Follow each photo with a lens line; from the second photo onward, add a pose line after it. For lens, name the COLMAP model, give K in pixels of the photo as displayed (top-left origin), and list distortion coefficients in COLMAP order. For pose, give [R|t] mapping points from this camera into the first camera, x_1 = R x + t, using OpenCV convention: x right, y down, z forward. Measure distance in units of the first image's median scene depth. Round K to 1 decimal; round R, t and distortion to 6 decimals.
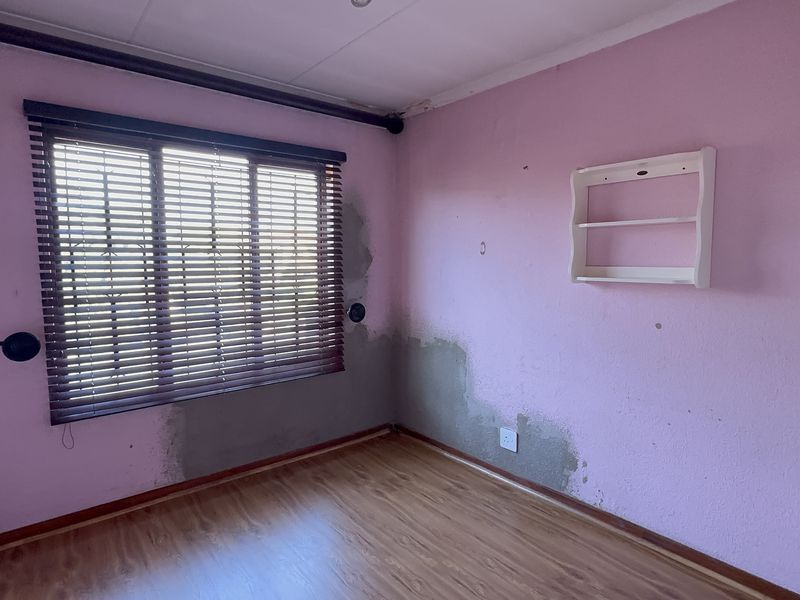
lens RADIAL K [[468.1, 0, 398.6], [0, 468.1, 299.3], [0, 0, 1]] dist [-0.002130, 0.001713]
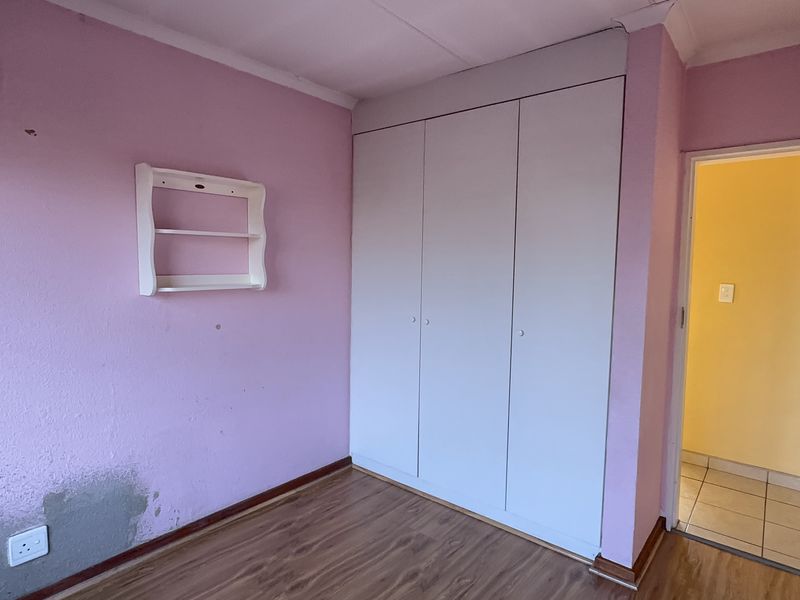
lens RADIAL K [[468.1, 0, 398.6], [0, 468.1, 299.3], [0, 0, 1]] dist [-0.002130, 0.001713]
pose [[-0.190405, -0.077953, 0.978606, -0.586969], [0.073698, 0.992894, 0.093430, -0.077325], [-0.978935, 0.089911, -0.183308, 0.730019]]
